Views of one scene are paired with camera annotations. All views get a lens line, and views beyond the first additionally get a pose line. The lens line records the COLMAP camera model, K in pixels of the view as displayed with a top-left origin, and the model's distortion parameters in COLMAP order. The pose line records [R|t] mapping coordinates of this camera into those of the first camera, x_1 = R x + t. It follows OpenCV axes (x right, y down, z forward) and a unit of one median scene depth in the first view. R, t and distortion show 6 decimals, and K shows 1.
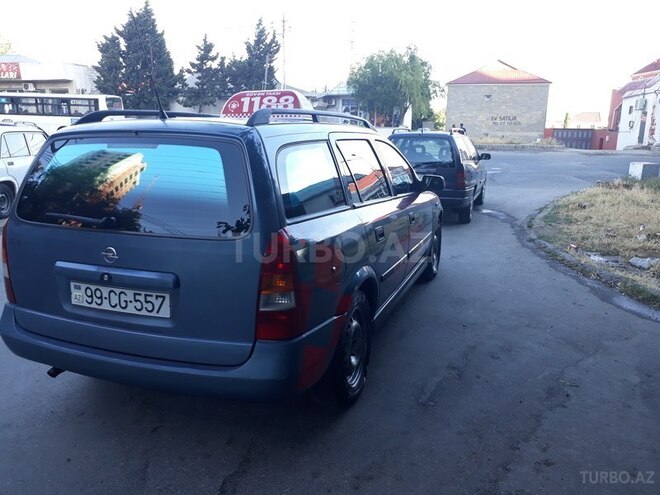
lens RADIAL K [[563.5, 0, 330.0], [0, 563.5, 247.5], [0, 0, 1]] dist [0.010599, -0.008702]
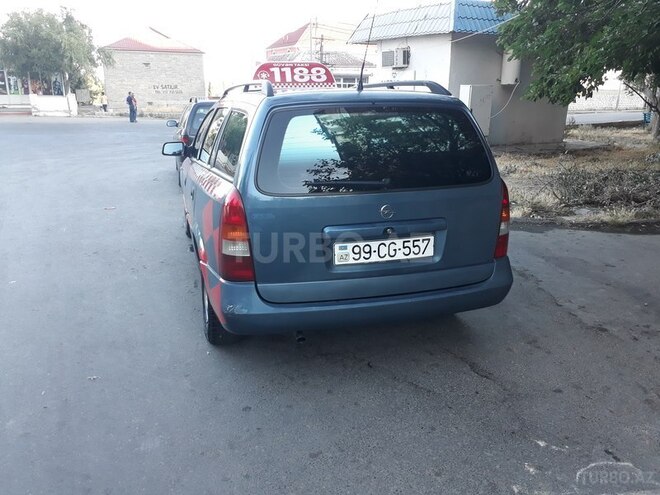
lens RADIAL K [[563.5, 0, 330.0], [0, 563.5, 247.5], [0, 0, 1]] dist [0.010599, -0.008702]
pose [[0.777637, -0.162857, 0.607255, -1.123479], [0.130656, 0.986643, 0.097288, -0.037618], [-0.614988, 0.003687, 0.788528, 0.168959]]
